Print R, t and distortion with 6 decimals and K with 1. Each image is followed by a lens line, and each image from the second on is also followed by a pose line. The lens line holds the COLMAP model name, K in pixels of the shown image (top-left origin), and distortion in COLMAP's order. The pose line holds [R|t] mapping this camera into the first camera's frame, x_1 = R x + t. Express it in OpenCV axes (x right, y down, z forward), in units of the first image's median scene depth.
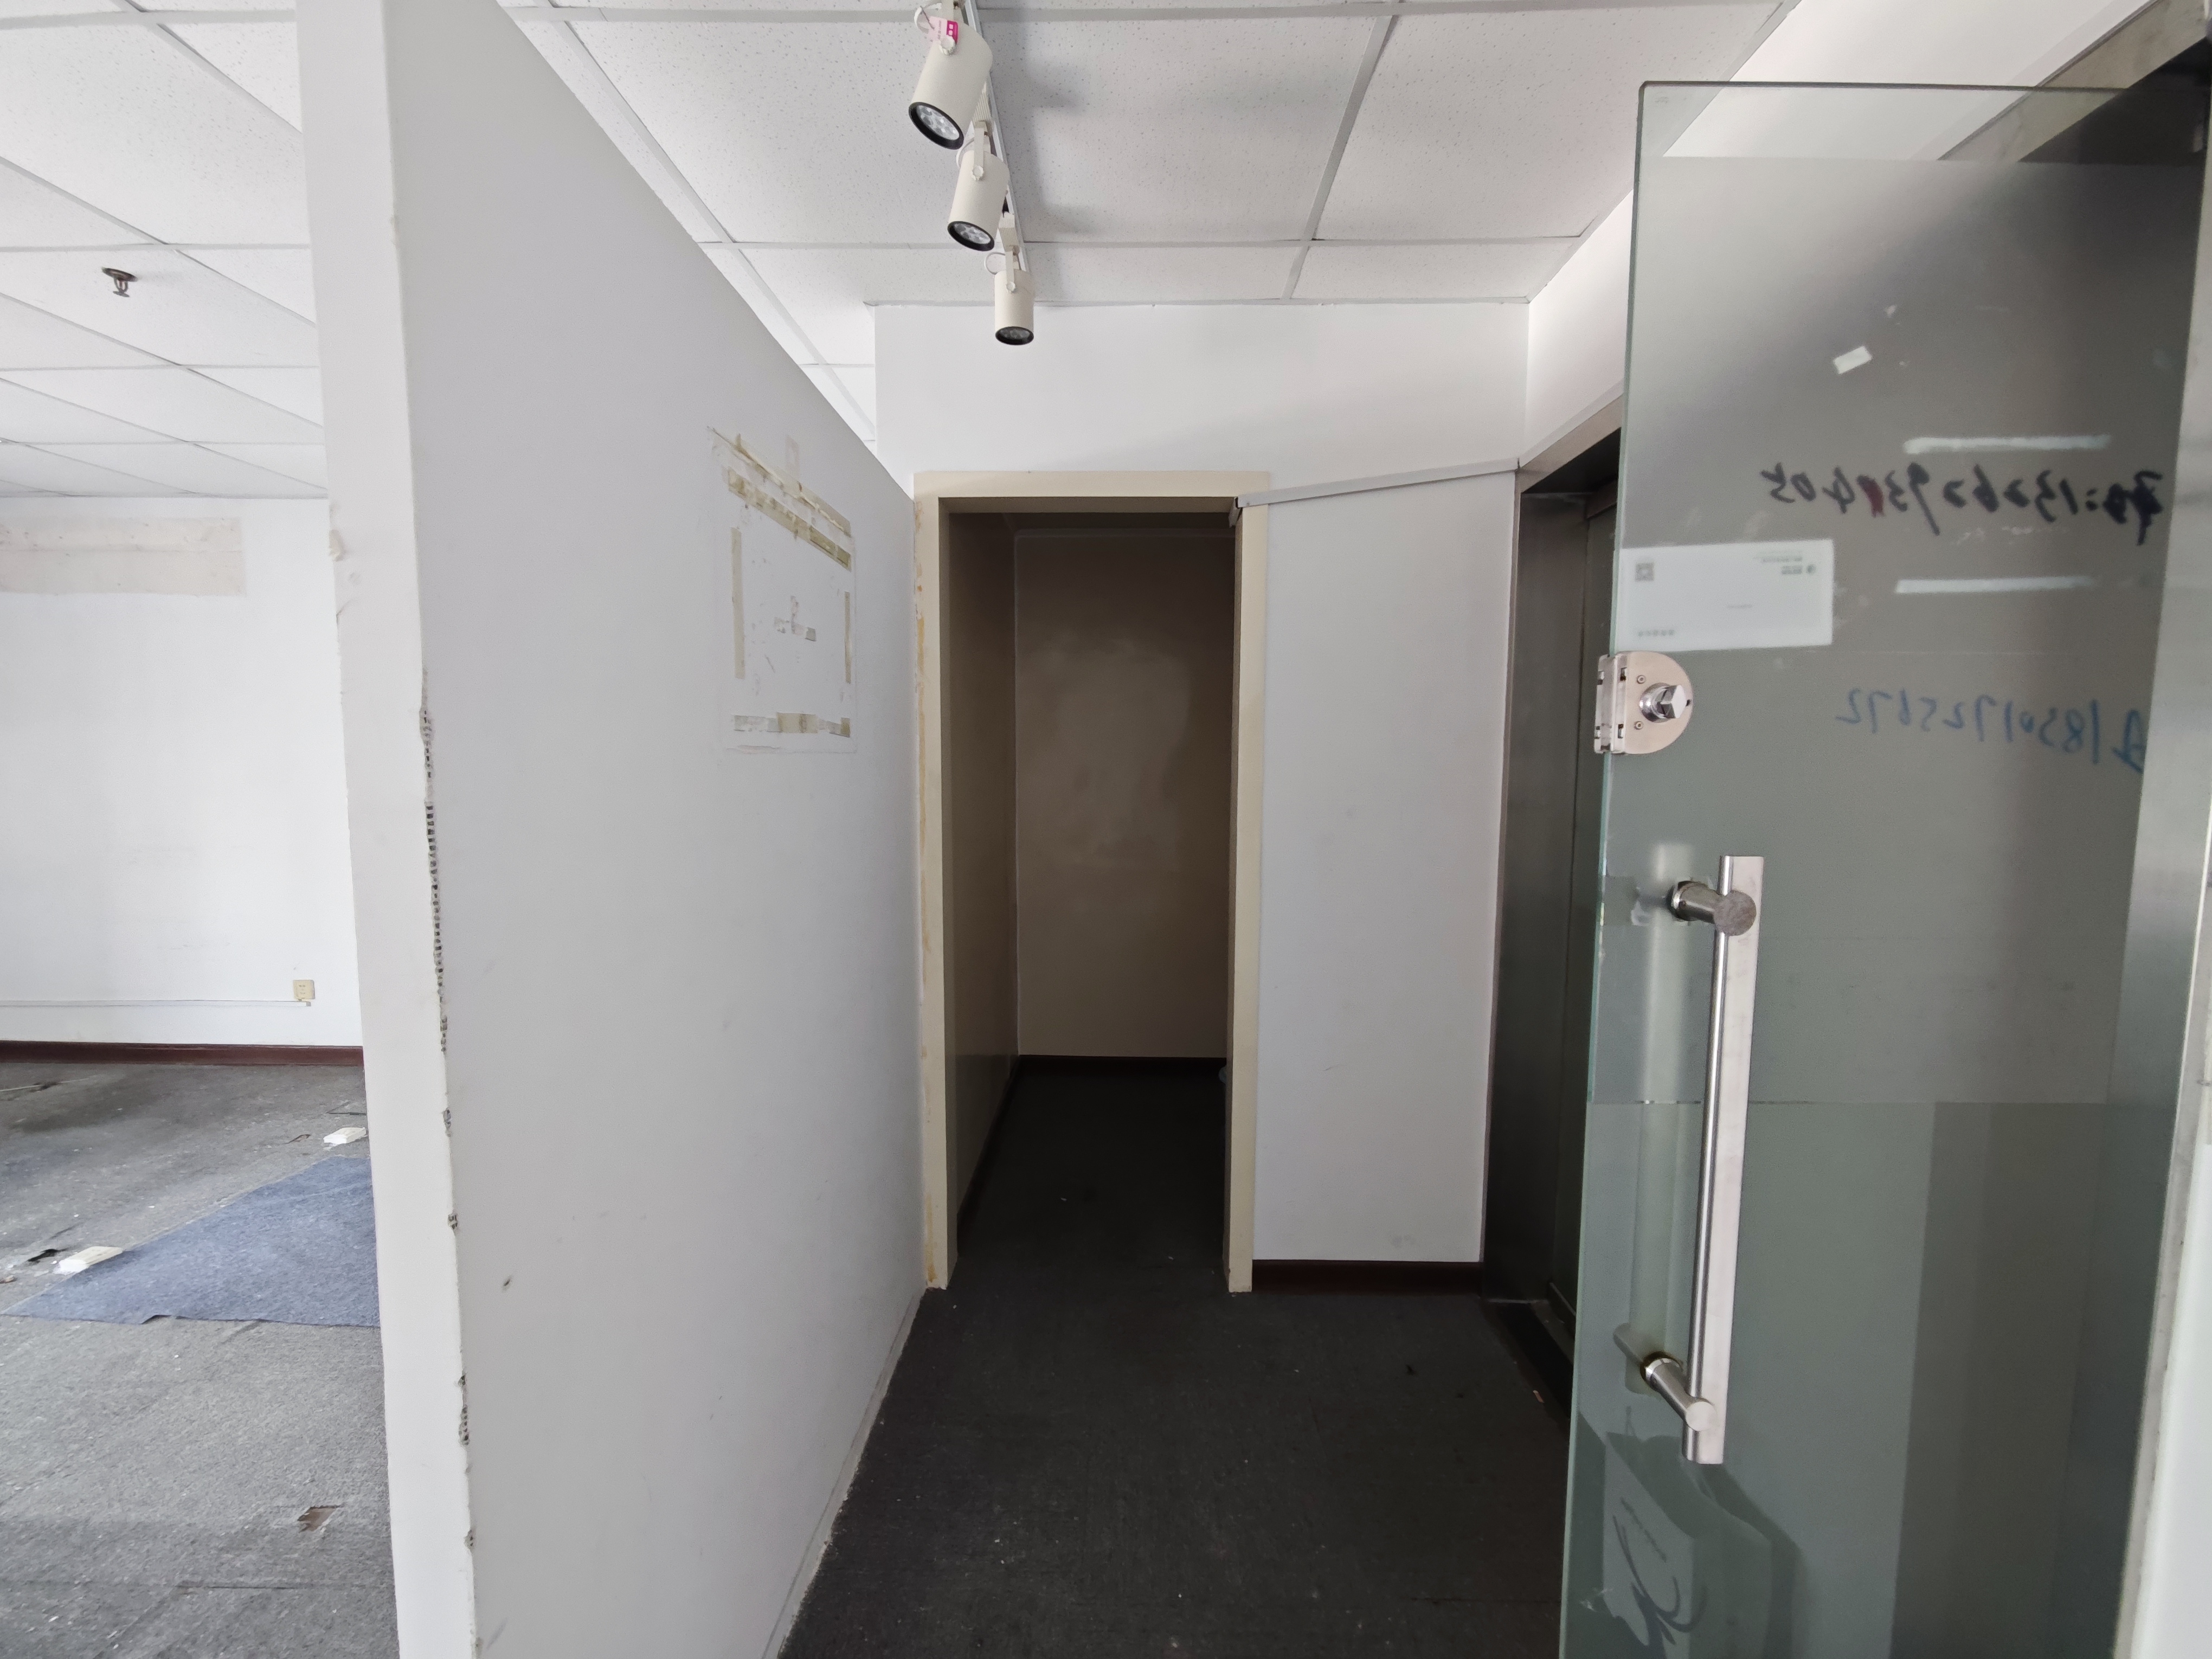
lens RADIAL K [[915.2, 0, 1109.7], [0, 915.2, 840.2], [0, 0, 1]] dist [0.000827, -0.000072]
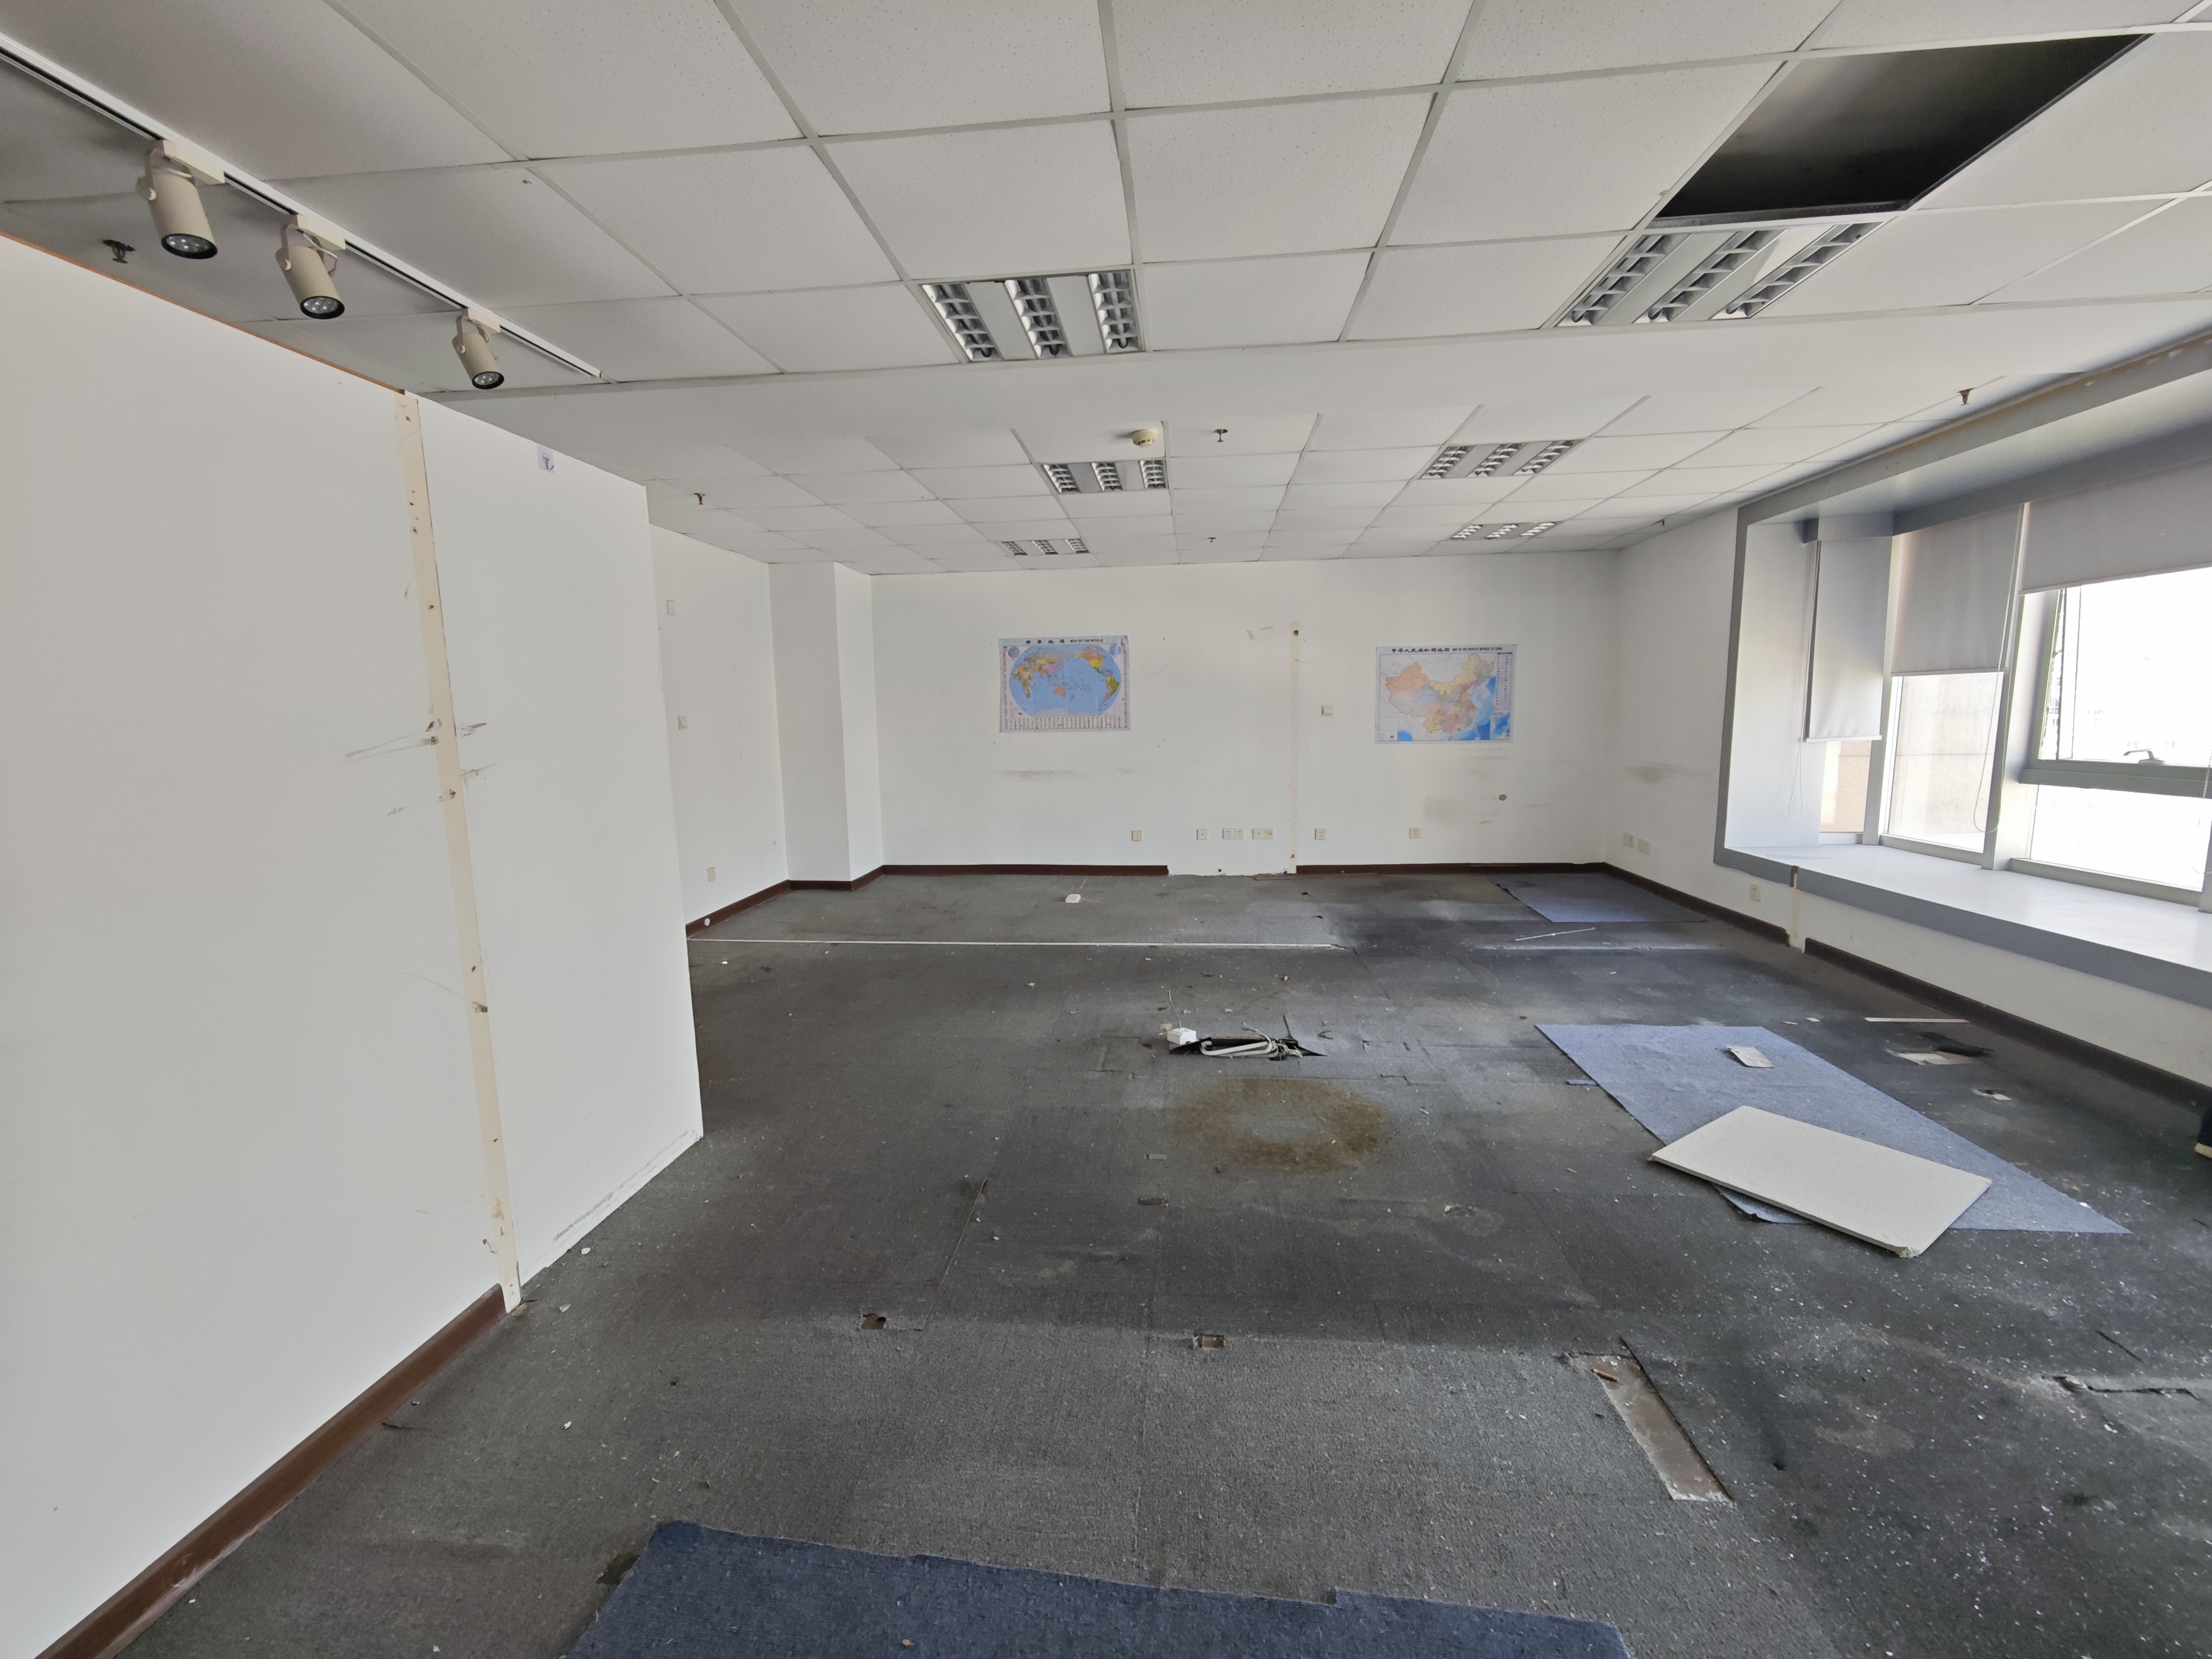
lens RADIAL K [[918.4, 0, 1109.6], [0, 918.4, 839.1], [0, 0, 1]] dist [-0.011562, 0.008296]
pose [[-0.996935, 0.002949, 0.078175, -0.870857], [0.020360, 0.974636, 0.222868, -0.101197], [-0.075535, 0.223777, -0.971709, 1.374364]]
